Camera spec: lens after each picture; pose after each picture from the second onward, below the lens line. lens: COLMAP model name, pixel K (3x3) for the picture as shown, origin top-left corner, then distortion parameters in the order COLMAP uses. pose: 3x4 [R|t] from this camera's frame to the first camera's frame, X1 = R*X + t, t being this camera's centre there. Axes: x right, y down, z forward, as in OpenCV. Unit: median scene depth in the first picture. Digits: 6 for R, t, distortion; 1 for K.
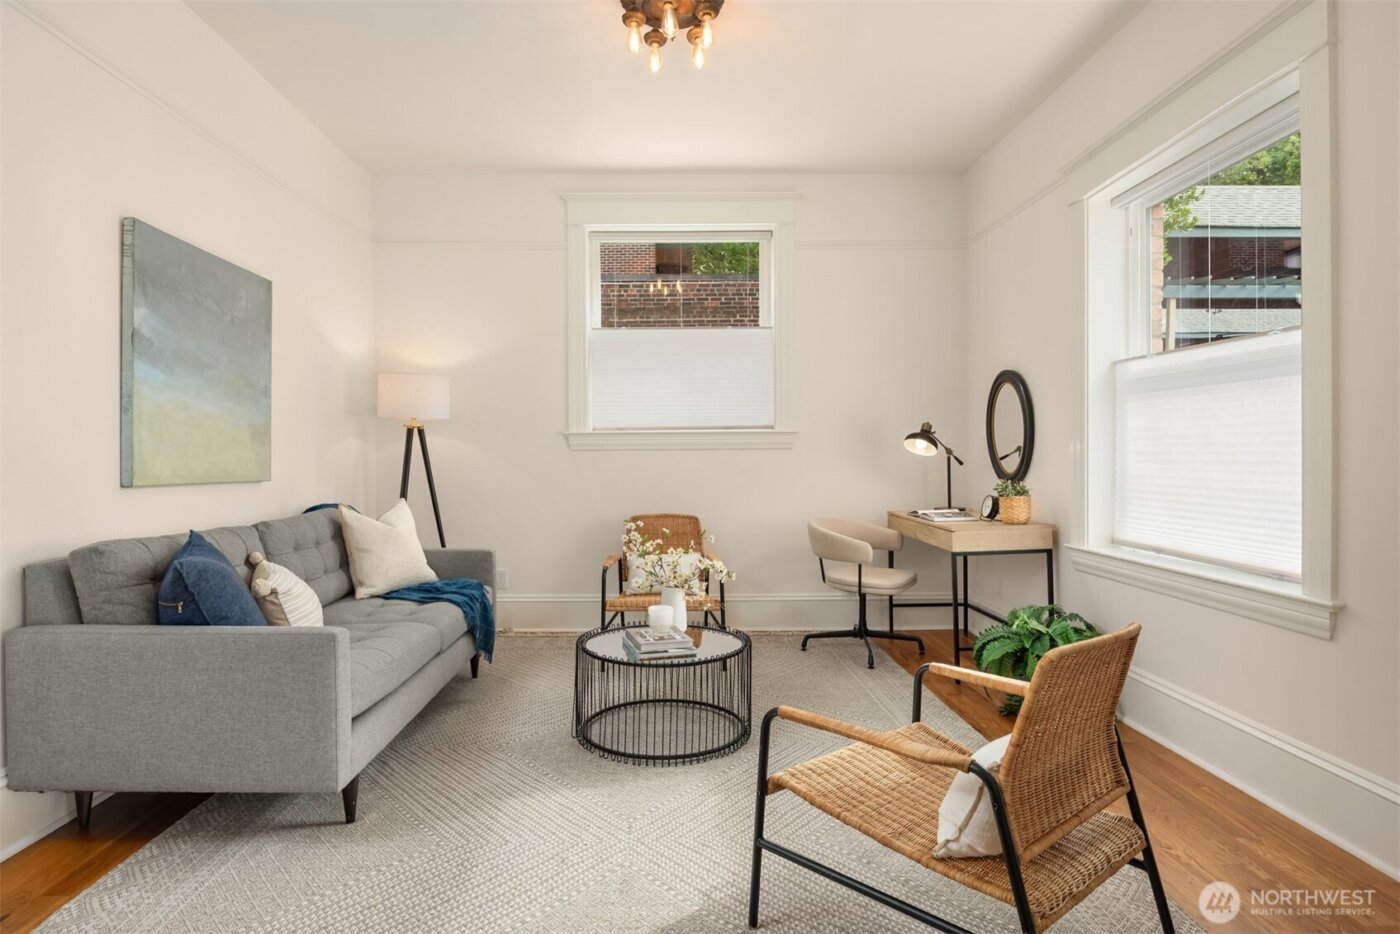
lens RADIAL K [[776.5, 0, 666.7], [0, 776.5, 459.9], [0, 0, 1]] dist [-0.003936, -0.000924]
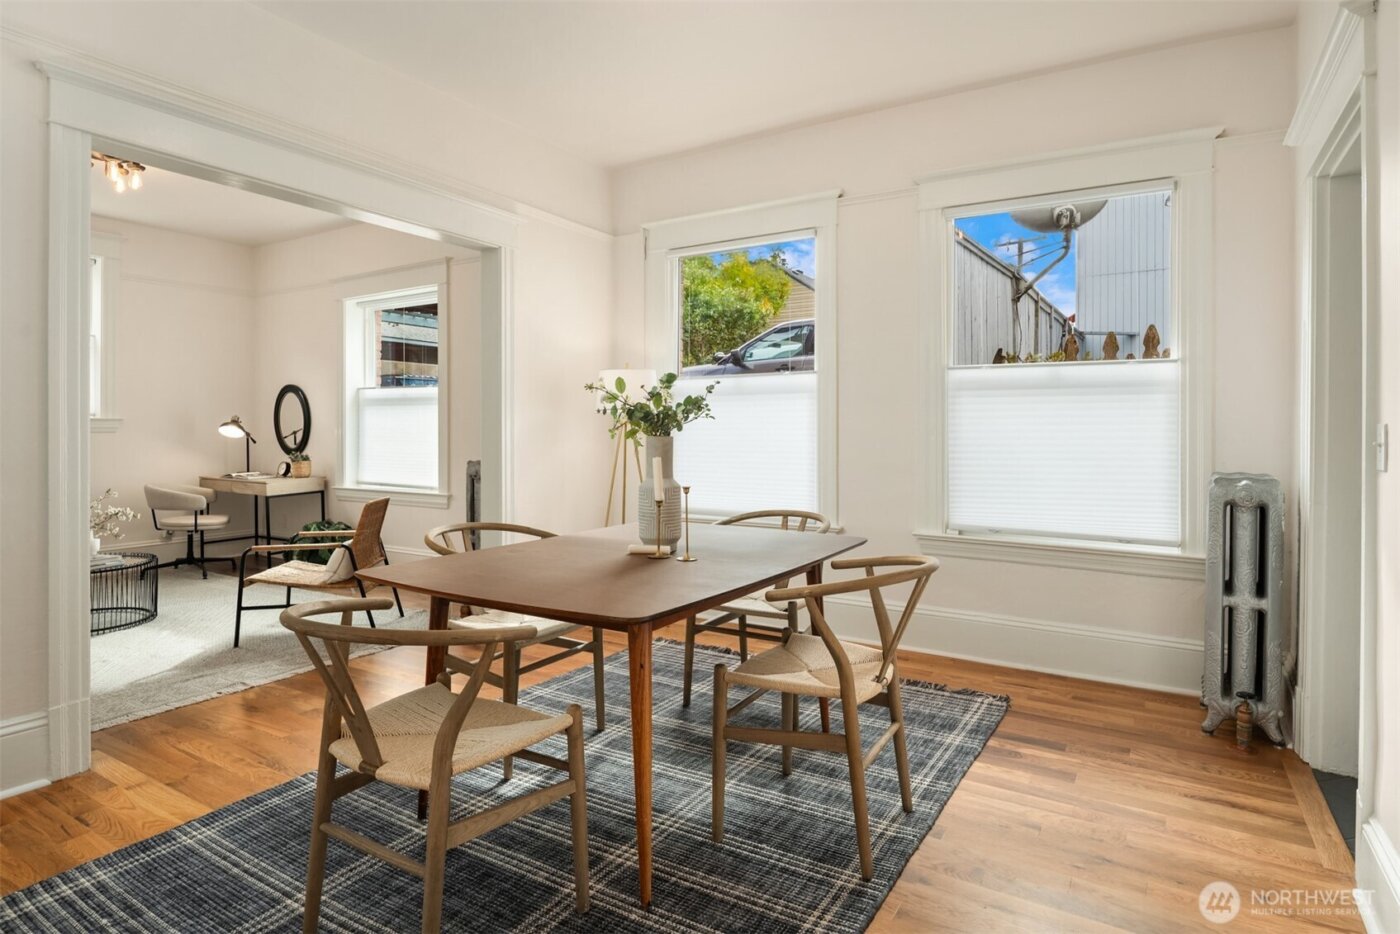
lens RADIAL K [[772.0, 0, 714.8], [0, 772.0, 433.9], [0, 0, 1]] dist [-0.006337, -0.001799]
pose [[0.529299, -0.001346, 0.848434, -0.585416], [0.002691, 0.999996, -0.000093, -0.012982], [-0.848431, 0.002333, 0.529301, -0.771954]]
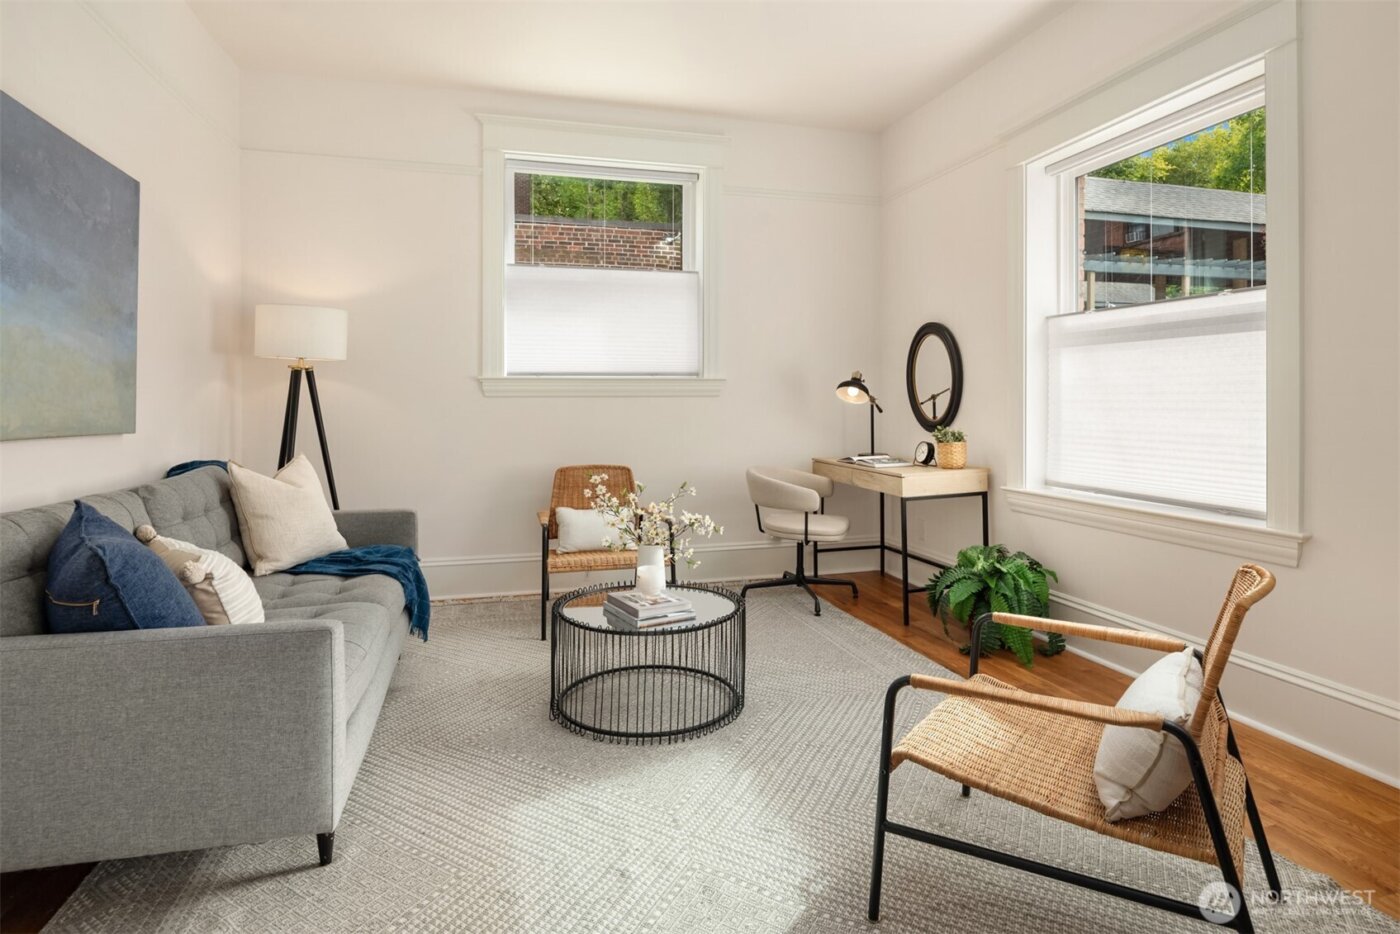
lens RADIAL K [[768.7, 0, 701.3], [0, 768.7, 402.5], [0, 0, 1]] dist [-0.004194, -0.002034]
pose [[0.964136, 0.002688, 0.265396, -0.176782], [-0.000713, 0.999971, -0.007535, 0.001337], [-0.265408, 0.007075, 0.964110, 0.099531]]
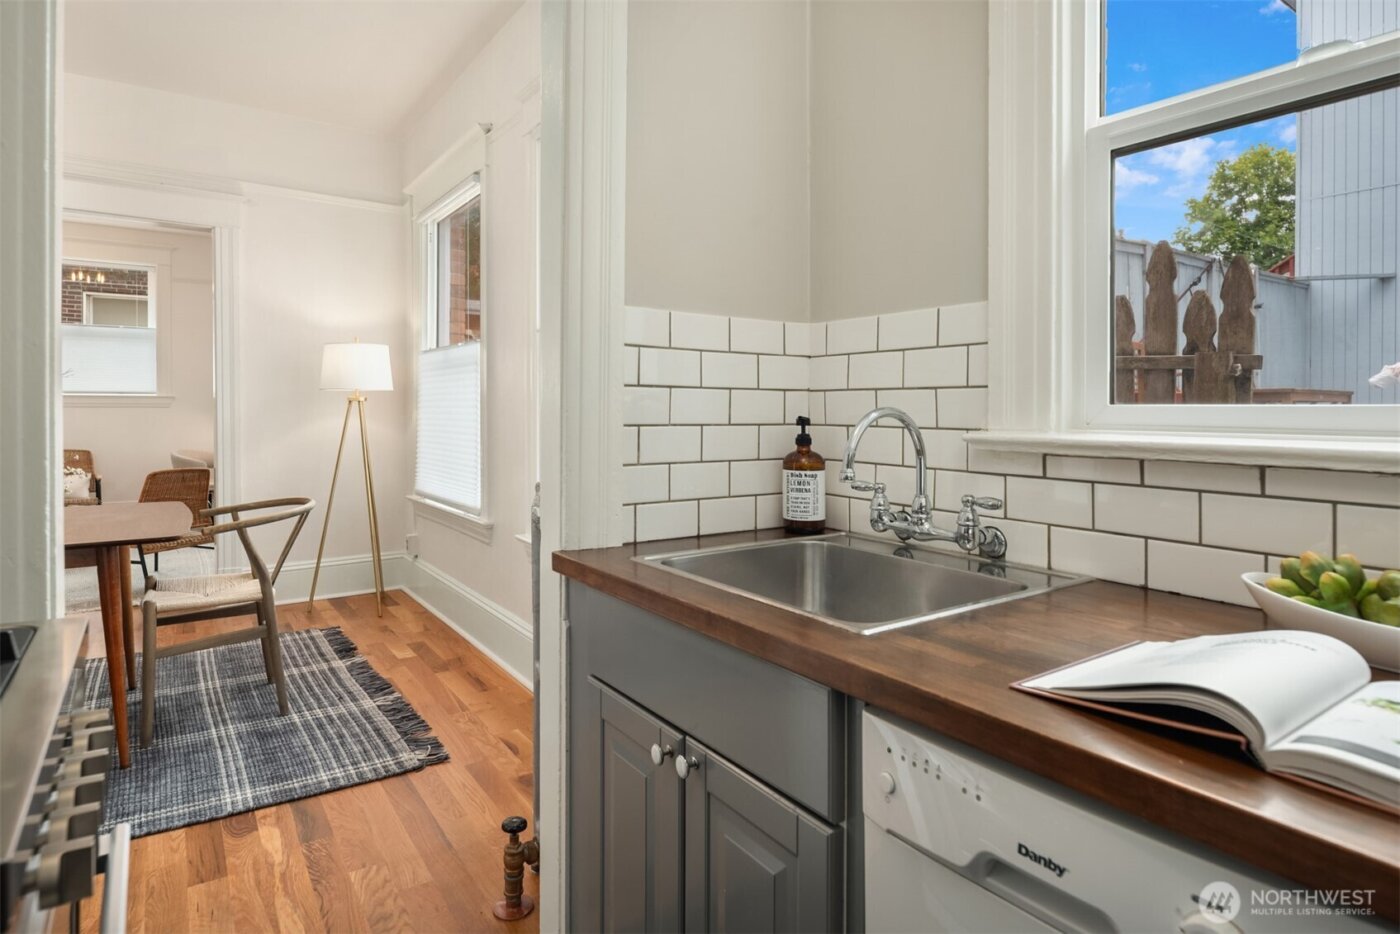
lens RADIAL K [[779.2, 0, 695.9], [0, 779.2, 412.7], [0, 0, 1]] dist [-0.004137, -0.001366]
pose [[0.828854, 0.006110, 0.559431, 0.239692], [-0.007328, 0.999973, -0.000065, -0.015586], [-0.559417, -0.004045, 0.828877, -1.346431]]
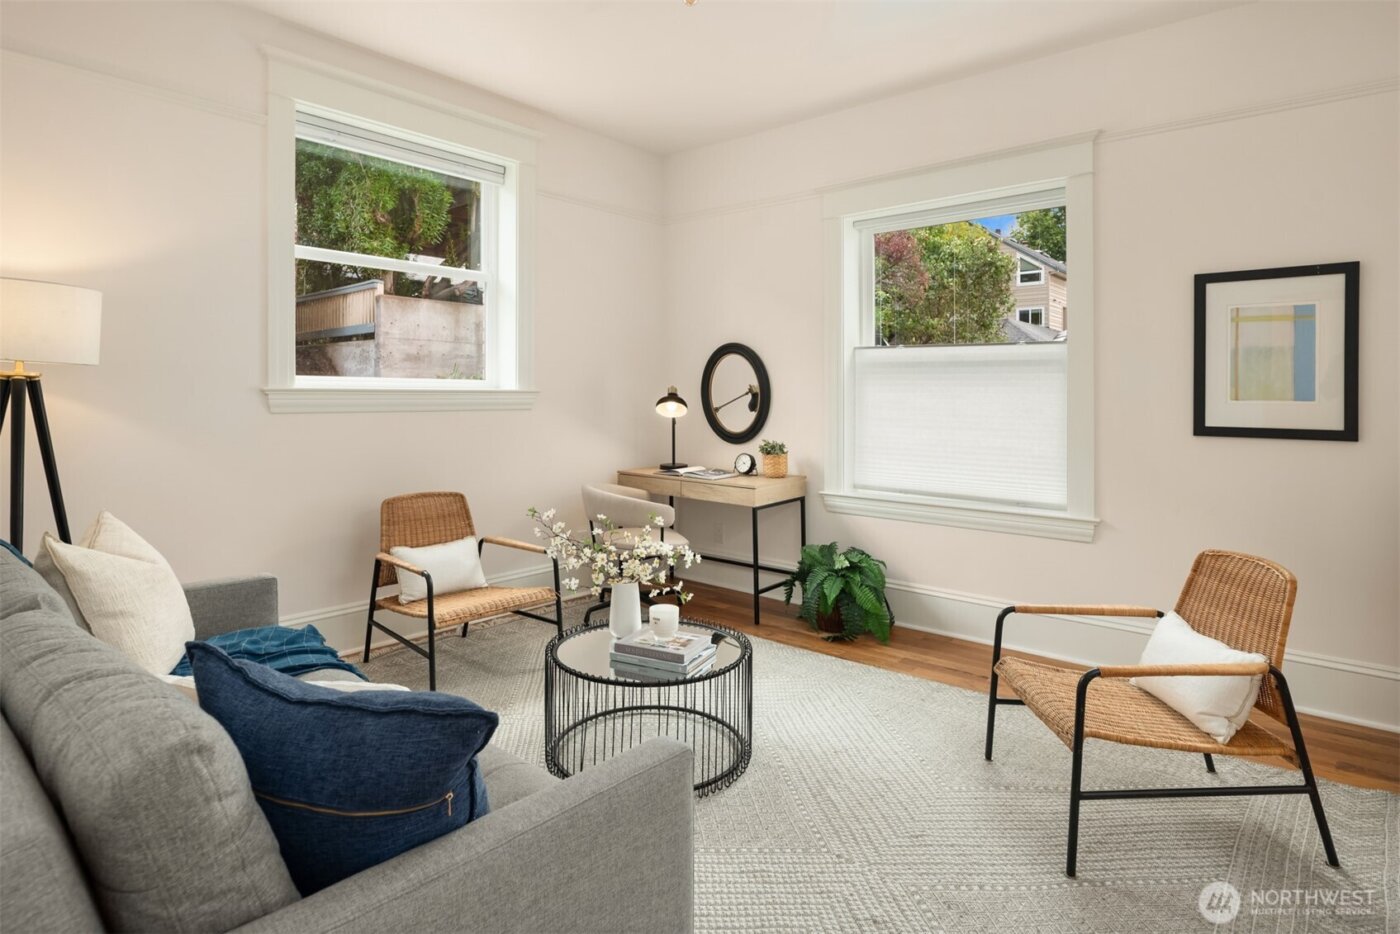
lens RADIAL K [[767.4, 0, 698.5], [0, 767.4, 392.2], [0, 0, 1]] dist [-0.006511, -0.001170]
pose [[0.654076, 0.011692, 0.756339, -0.582538], [-0.005904, 0.999929, -0.010352, -0.038915], [-0.756406, 0.002306, 0.654098, 0.377791]]
